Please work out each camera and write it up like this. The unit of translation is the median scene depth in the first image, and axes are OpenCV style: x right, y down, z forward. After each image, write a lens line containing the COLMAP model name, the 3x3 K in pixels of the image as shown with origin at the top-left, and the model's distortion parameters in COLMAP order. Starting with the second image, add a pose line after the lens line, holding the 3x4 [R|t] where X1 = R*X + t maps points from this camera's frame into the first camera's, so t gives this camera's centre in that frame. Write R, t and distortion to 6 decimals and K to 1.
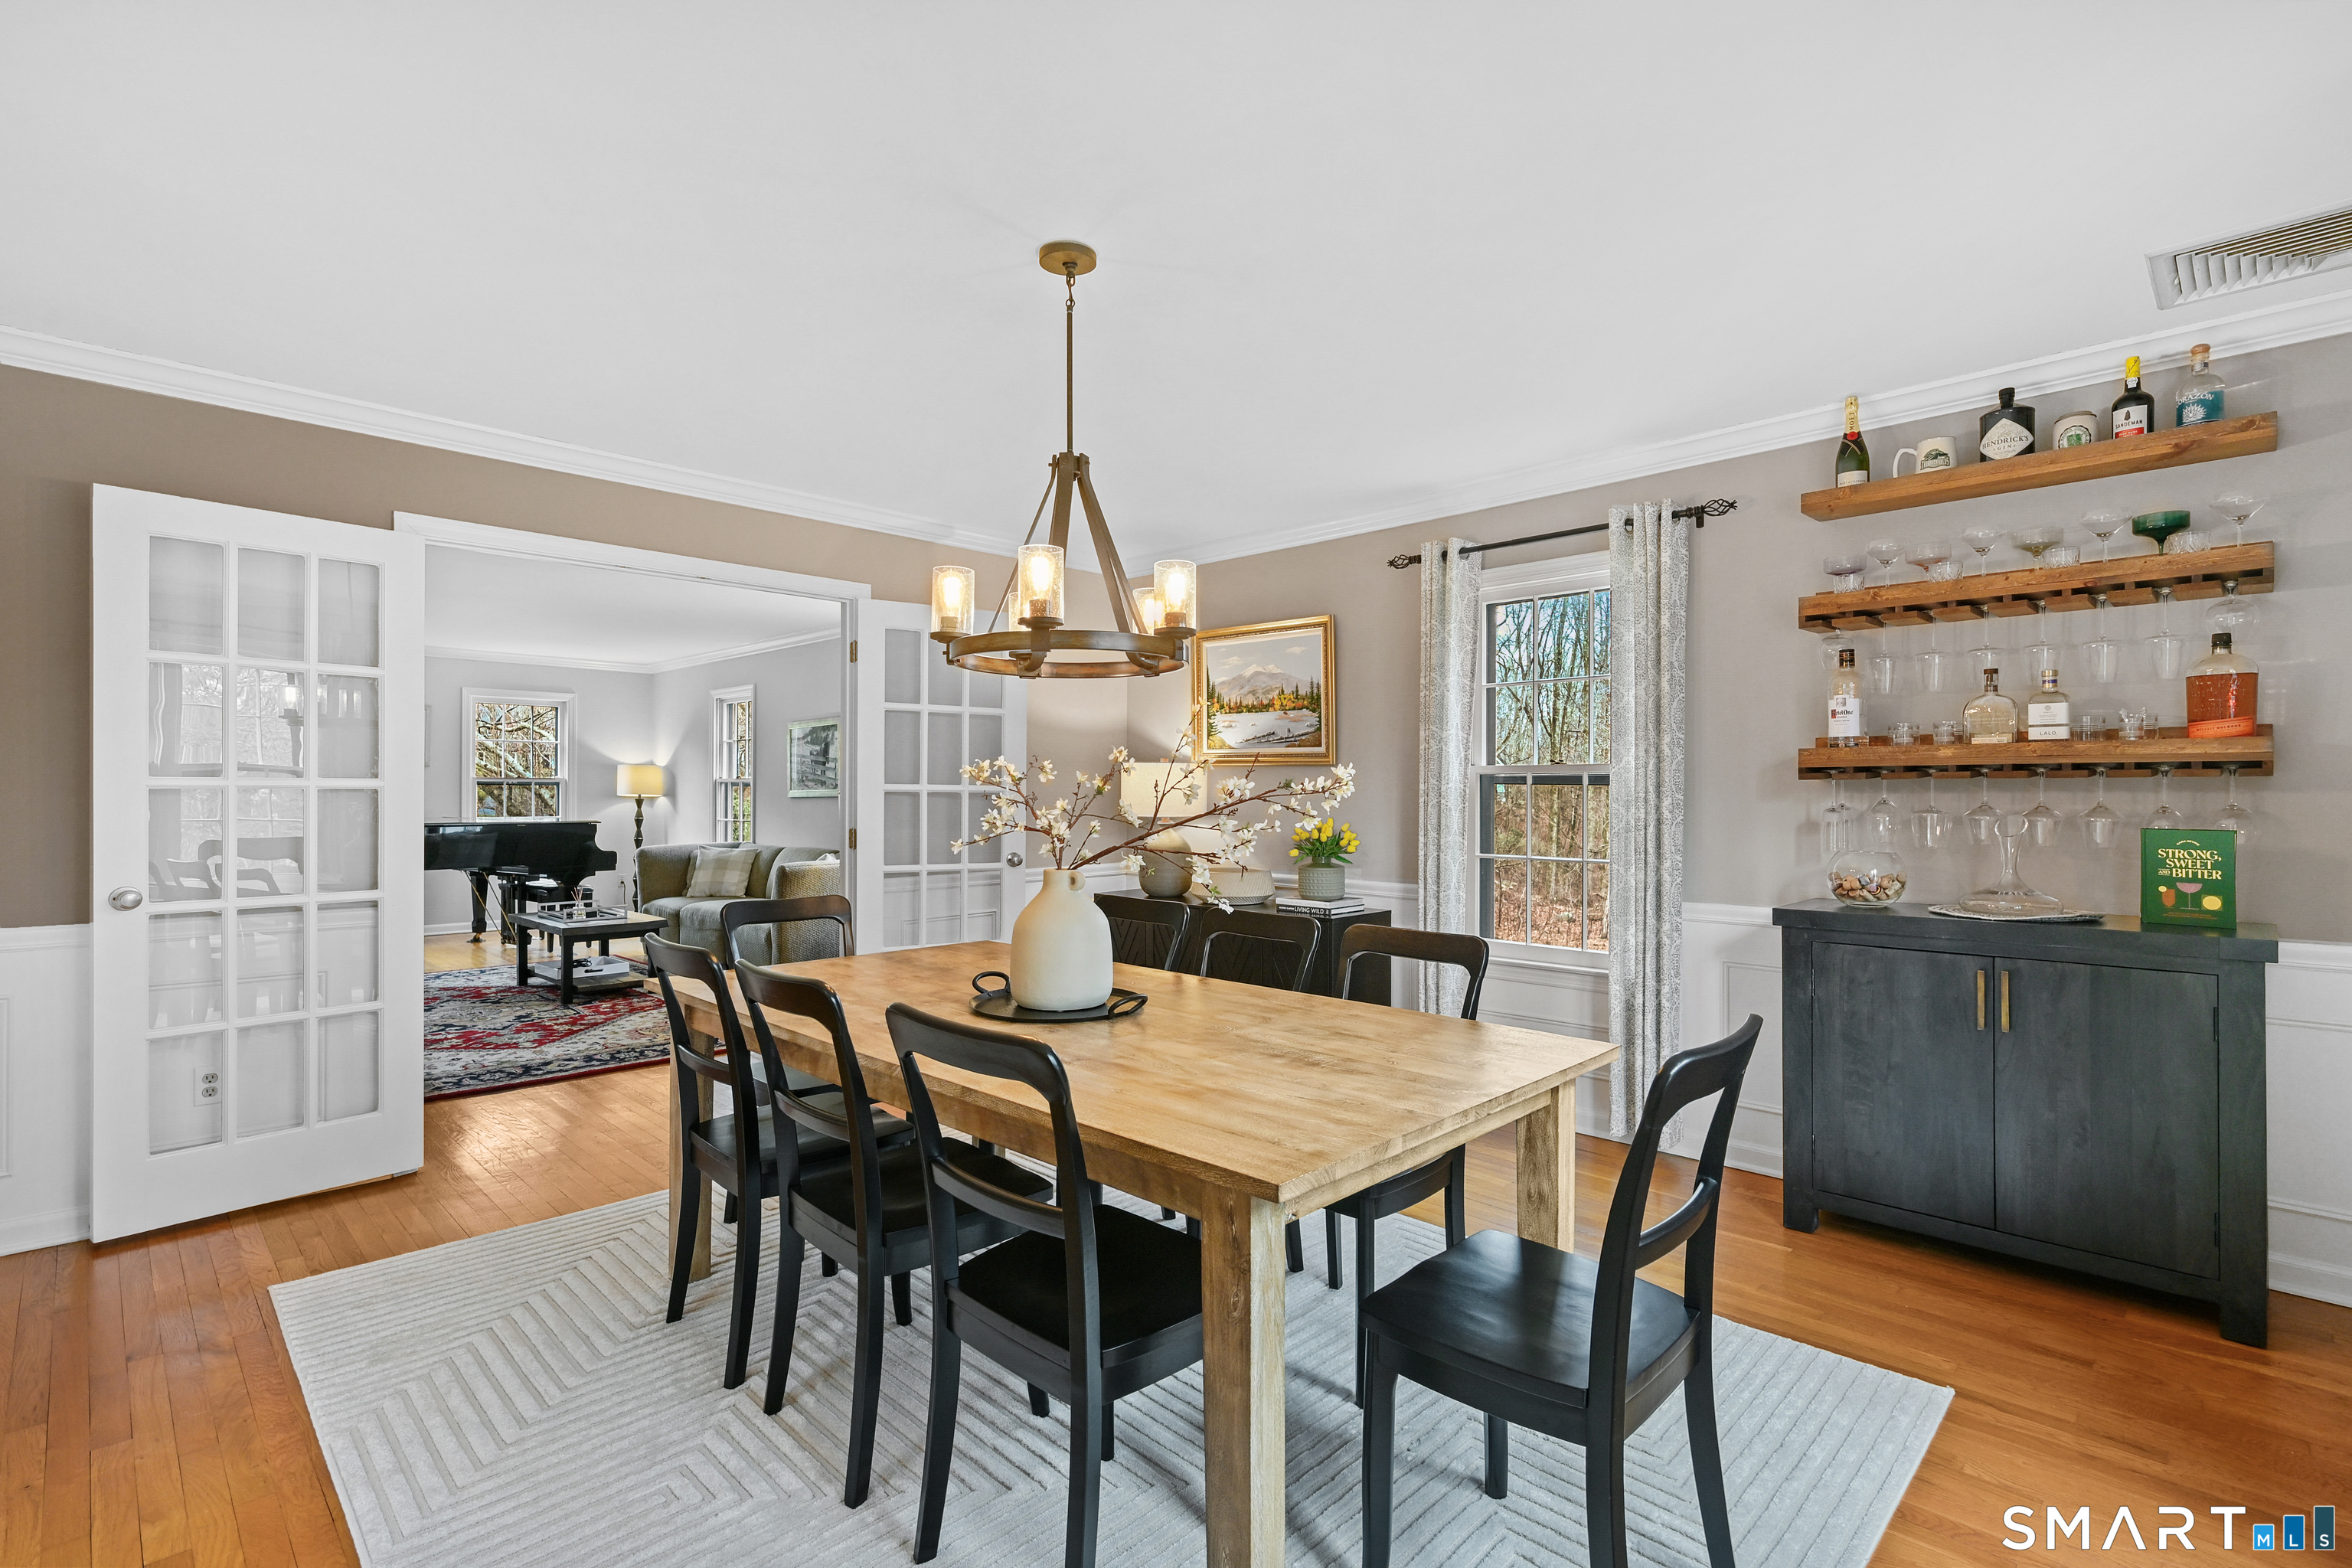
lens RADIAL K [[1075.8, 0, 1173.3], [0, 1075.8, 793.0], [0, 0, 1]] dist [0.001894, 0.000173]
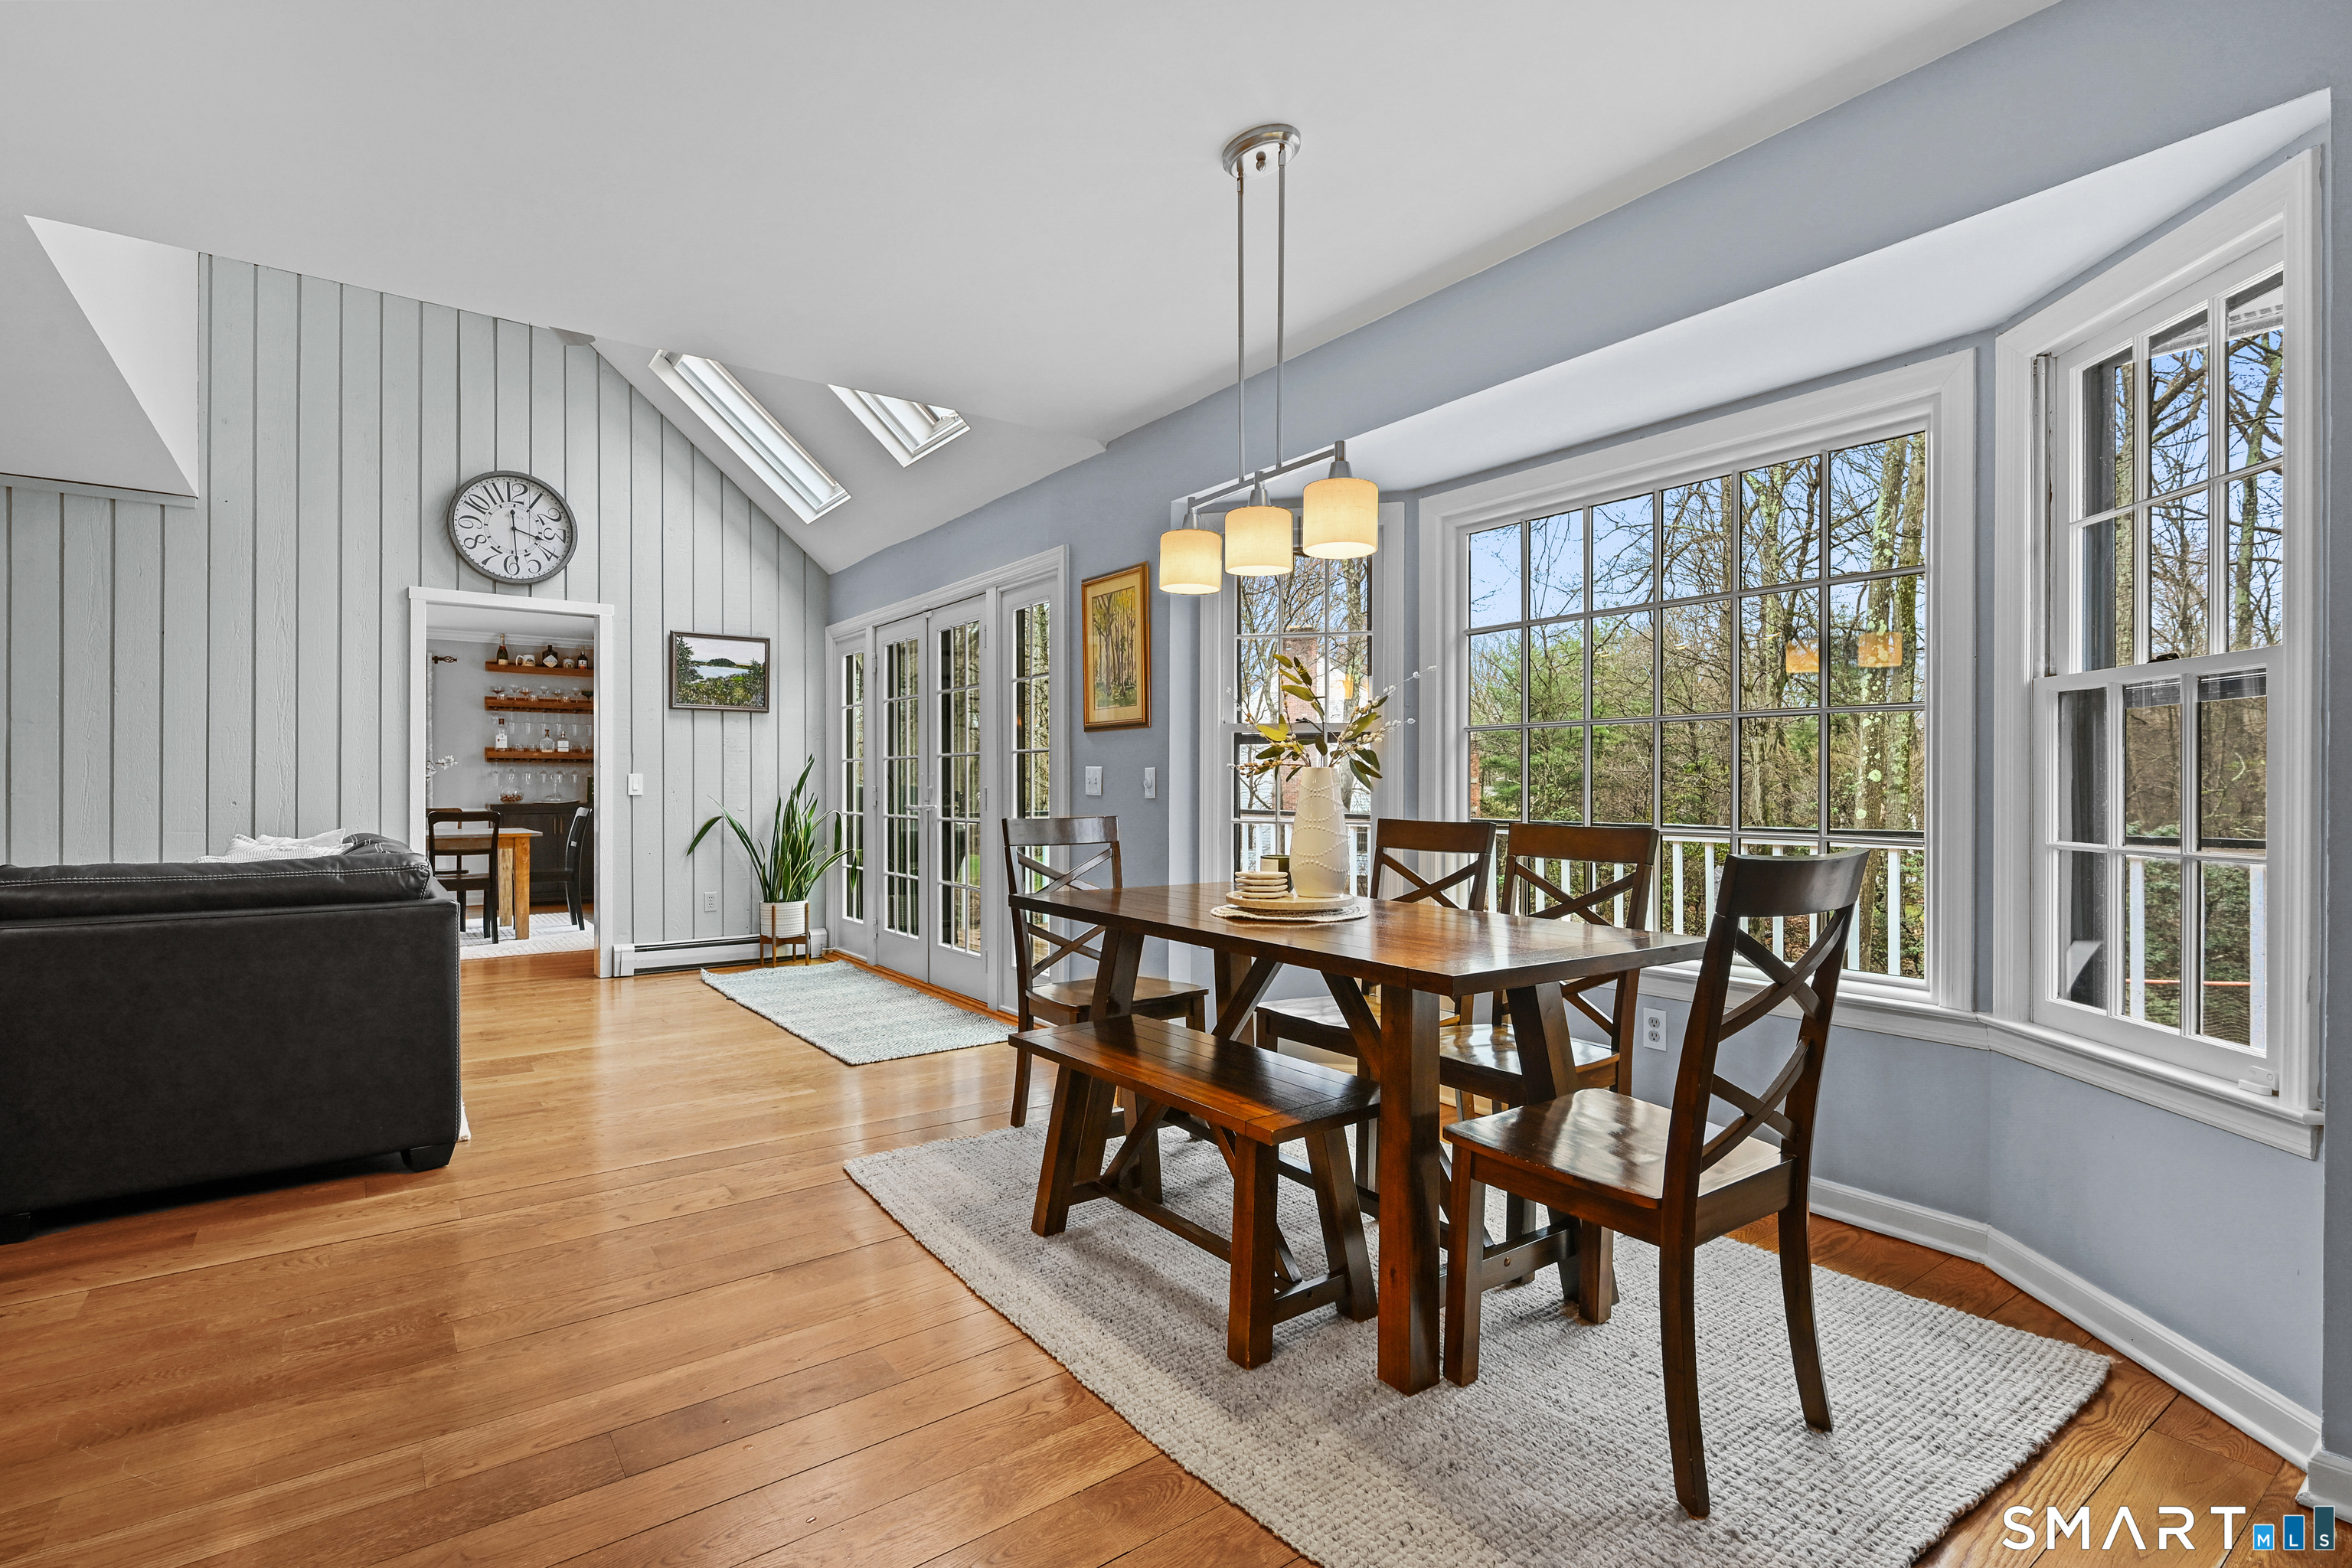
lens RADIAL K [[1120.9, 0, 1178.2], [0, 1120.9, 781.1], [0, 0, 1]] dist [-0.000553, -0.000029]
pose [[0.151170, -0.005111, 0.988495, -2.183185], [-0.001847, 0.999983, 0.005453, 0.019371], [-0.988506, -0.002650, 0.151158, -1.333466]]
